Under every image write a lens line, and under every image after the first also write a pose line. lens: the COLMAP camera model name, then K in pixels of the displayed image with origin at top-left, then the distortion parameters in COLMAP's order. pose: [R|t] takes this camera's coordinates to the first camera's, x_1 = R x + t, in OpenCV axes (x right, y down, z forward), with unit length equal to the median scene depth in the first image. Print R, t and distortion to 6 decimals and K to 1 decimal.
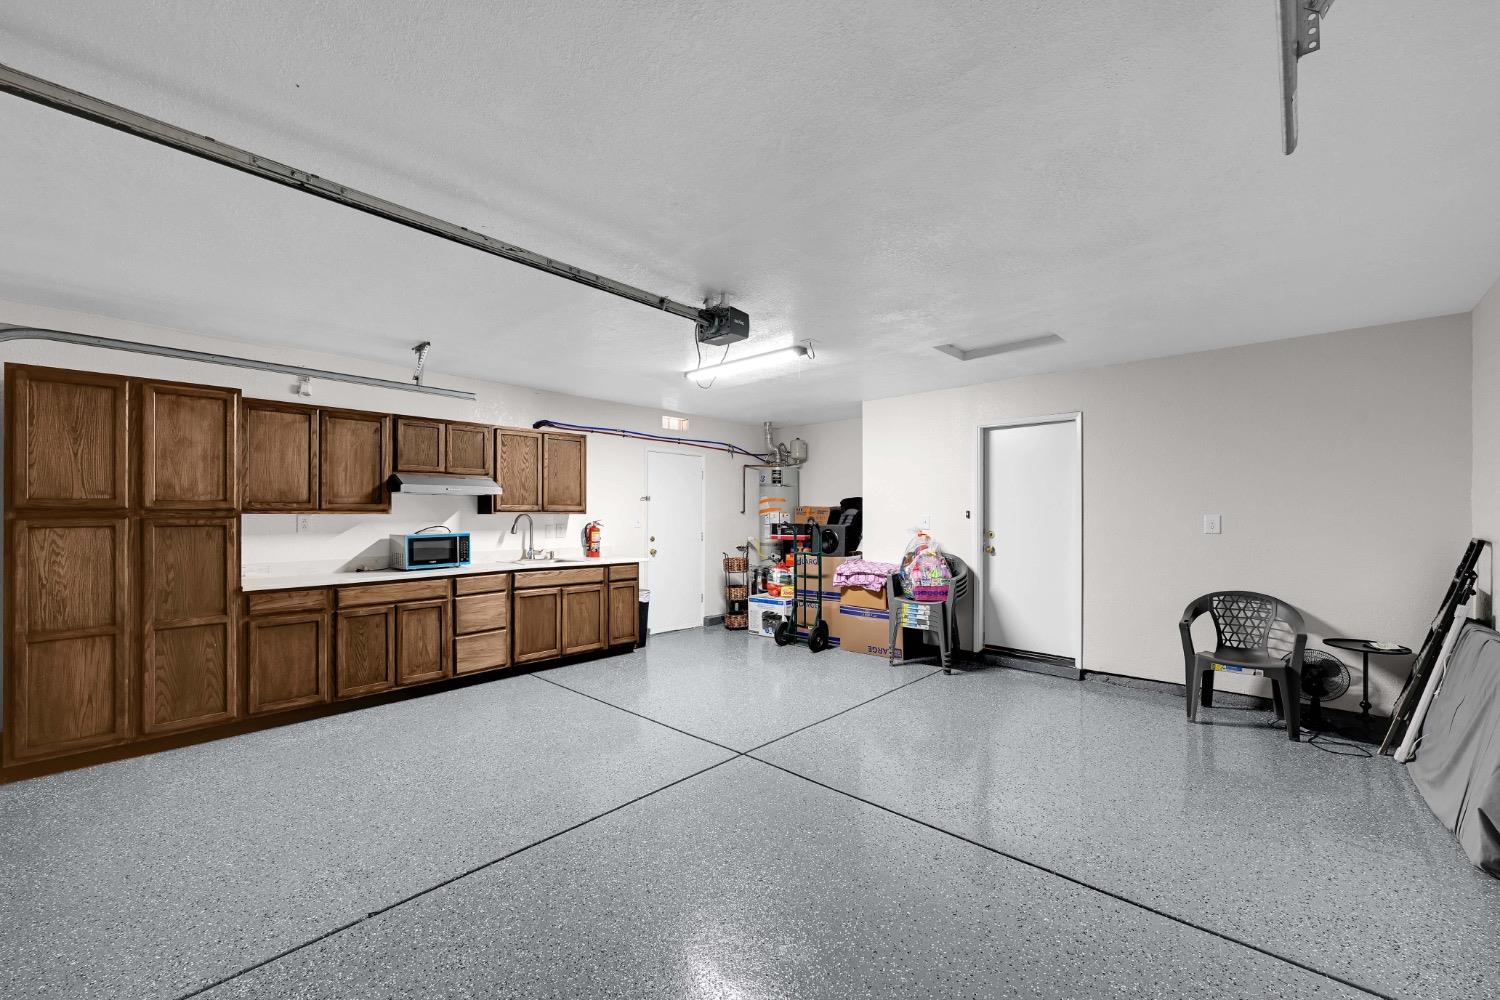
lens RADIAL K [[591.5, 0, 747.0], [0, 591.5, 514.2], [0, 0, 1]] dist [-0.000160, -0.000018]
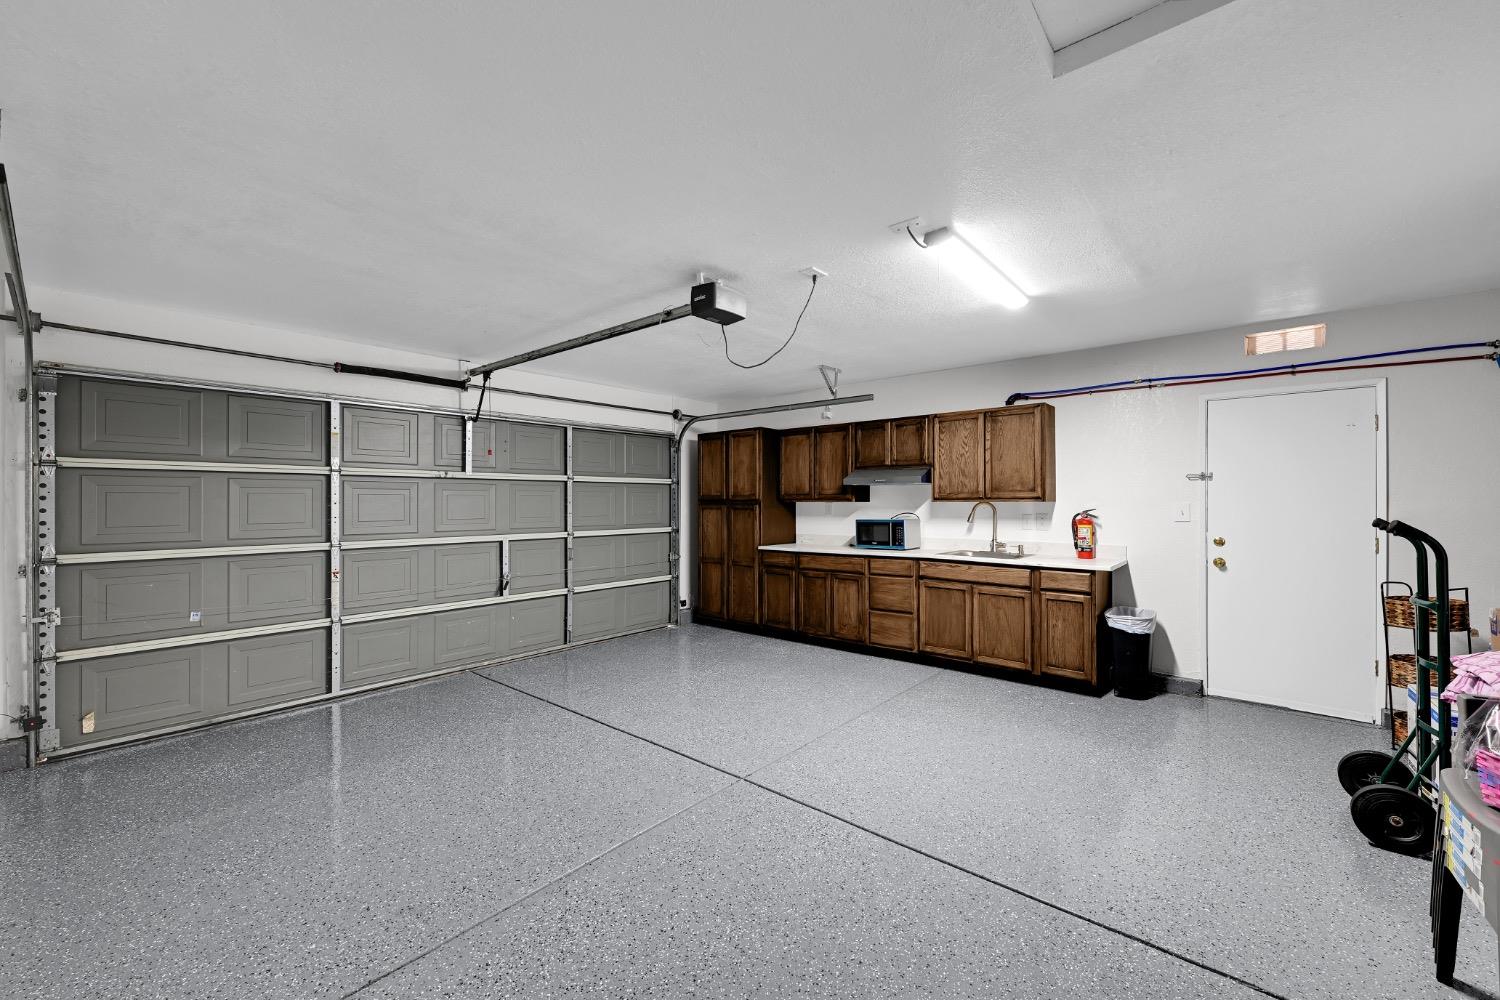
lens RADIAL K [[589.5, 0, 750.0], [0, 589.5, 500.0], [0, 0, 1]] dist [-0.000138, -0.000090]
pose [[0.049650, -0.002118, -0.998764, 0.634578], [0.003673, 0.999991, -0.001938, -0.003288], [0.998760, -0.003572, 0.049658, 0.713154]]
